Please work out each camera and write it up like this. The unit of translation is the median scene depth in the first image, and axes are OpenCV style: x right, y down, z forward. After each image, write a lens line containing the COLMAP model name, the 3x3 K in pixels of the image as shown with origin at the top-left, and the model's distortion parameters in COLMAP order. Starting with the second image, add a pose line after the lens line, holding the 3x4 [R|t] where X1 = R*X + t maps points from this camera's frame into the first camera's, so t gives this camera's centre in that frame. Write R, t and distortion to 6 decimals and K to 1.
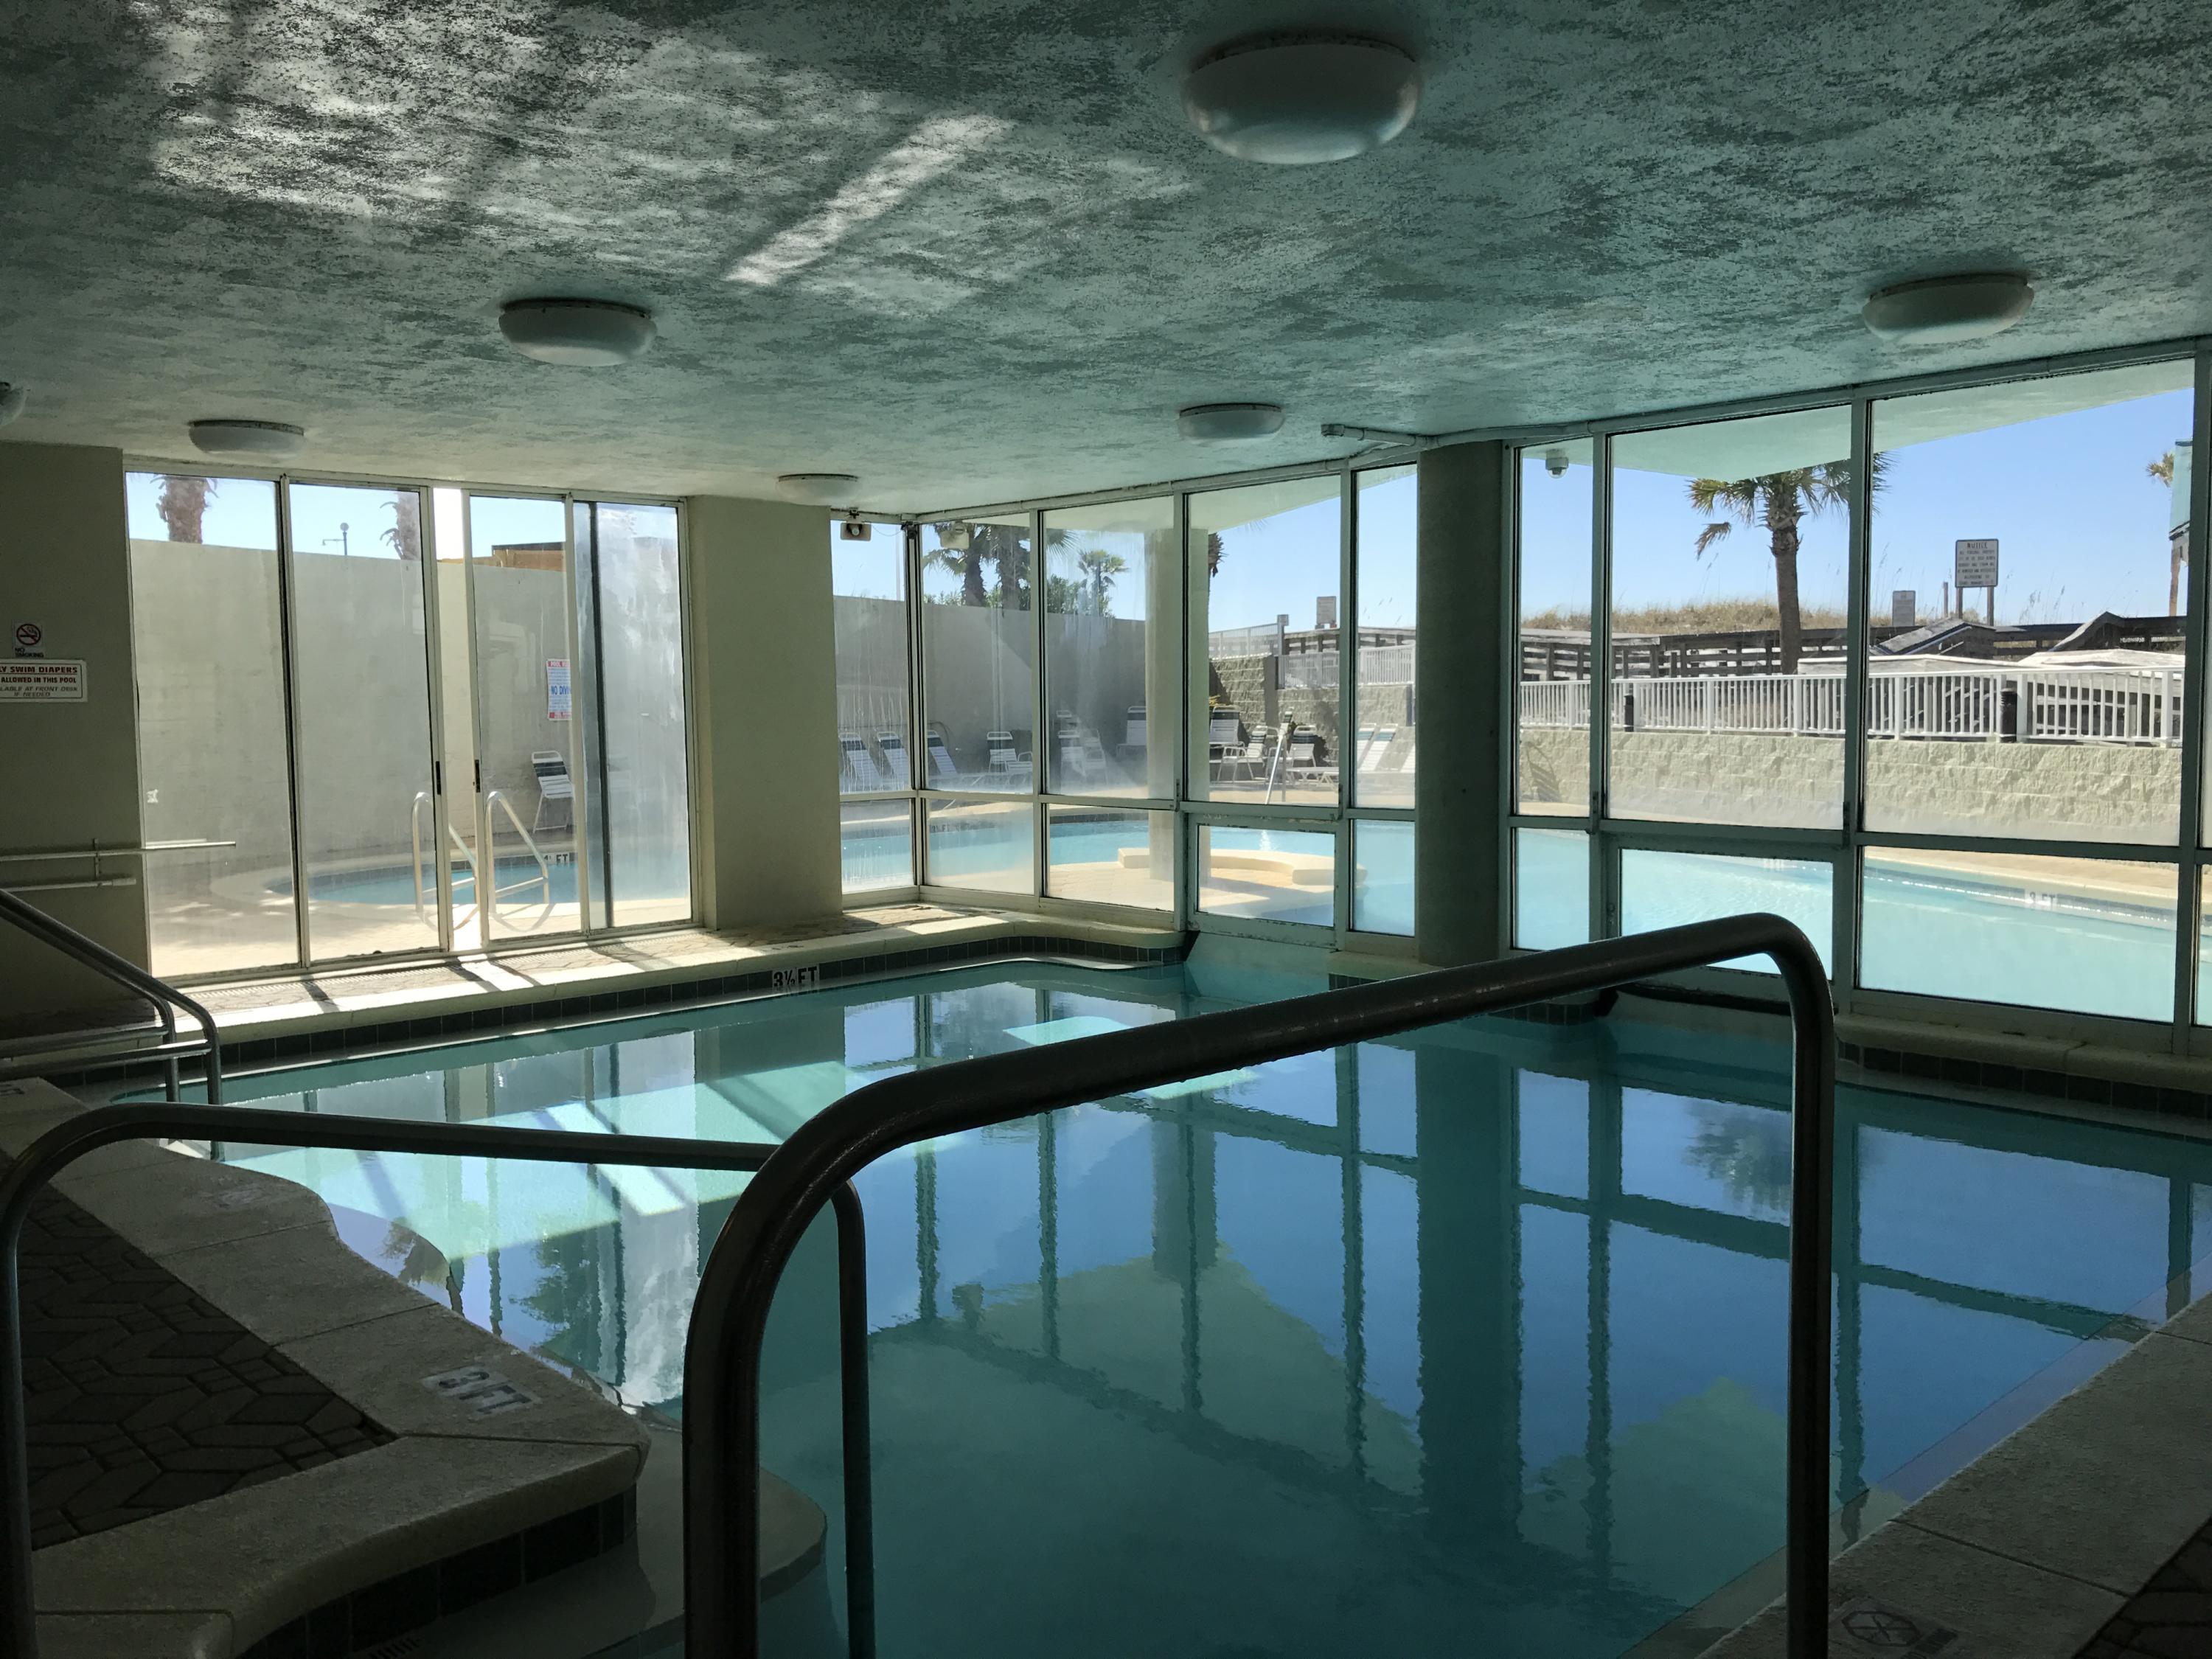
lens RADIAL K [[1799.7, 0, 1106.0], [0, 1799.7, 829.5], [0, 0, 1]] dist [0.000748, 0.000275]
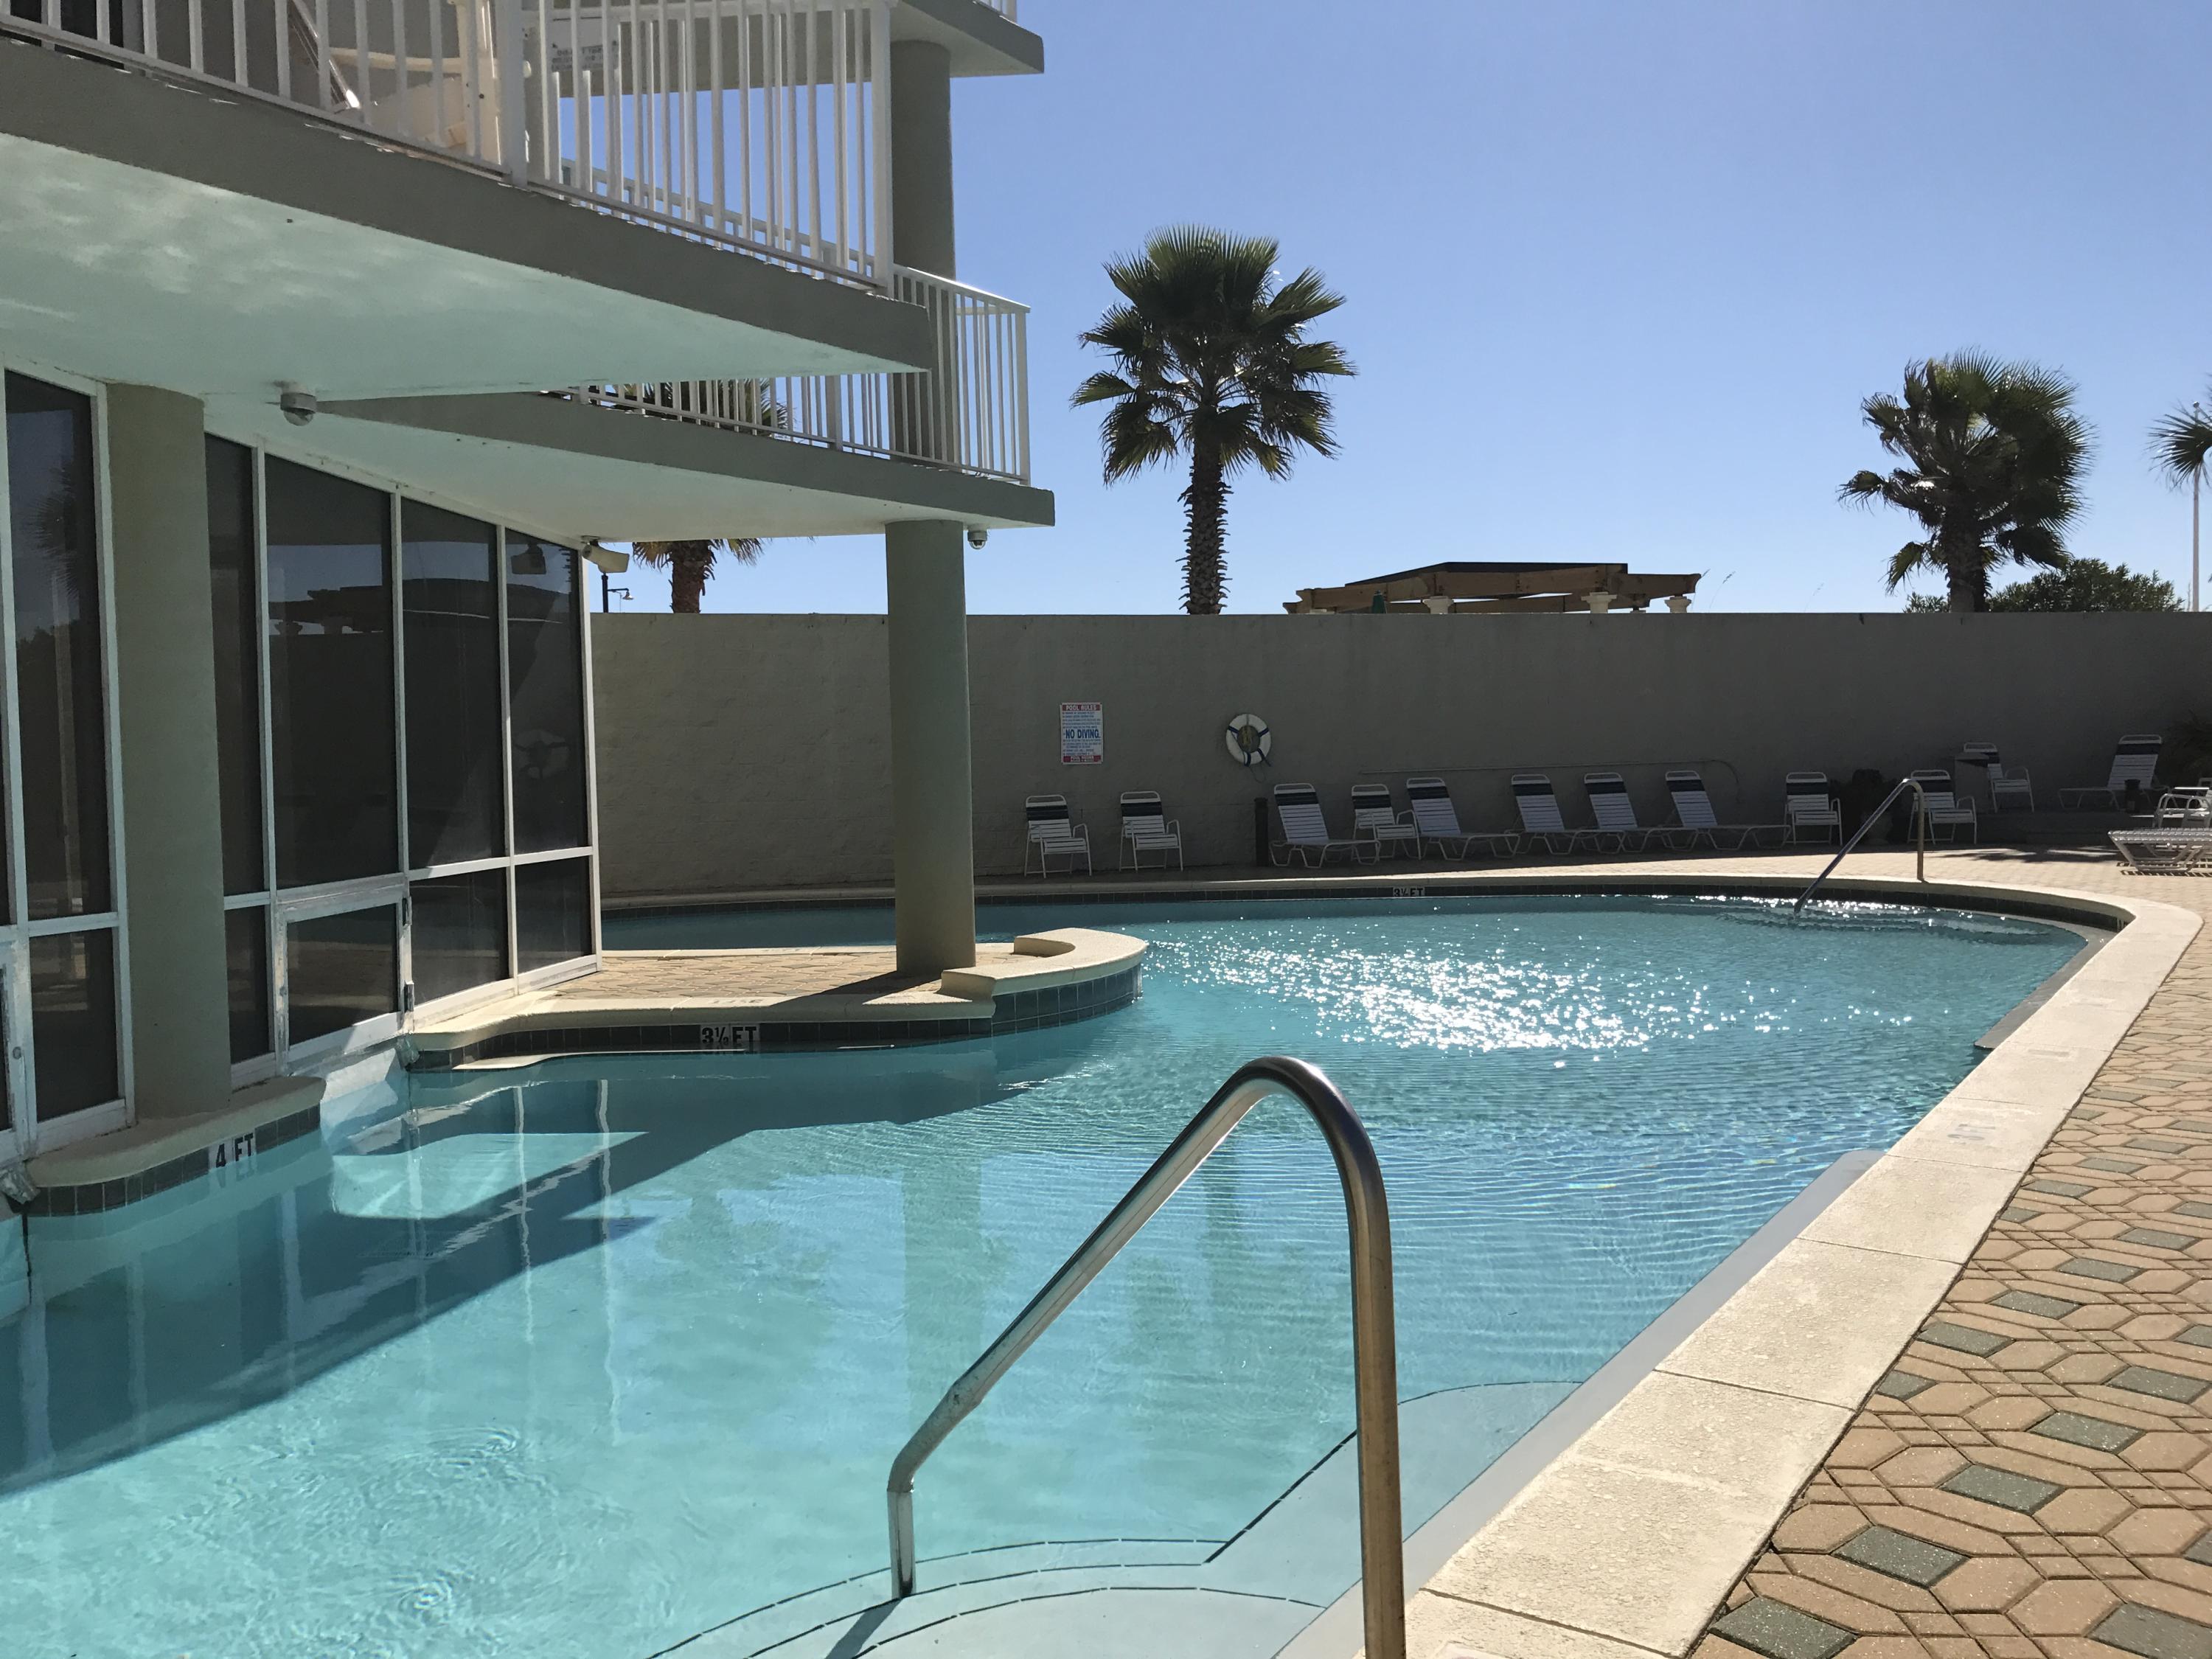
lens RADIAL K [[1799.7, 0, 1106.0], [0, 1799.7, 829.5], [0, 0, 1]] dist [0.000748, 0.000275]
pose [[0.670031, 0.005232, -0.742315, 0.625263], [-0.029584, 0.999369, -0.019660, -0.009805], [0.741743, 0.035133, 0.669763, 0.527537]]
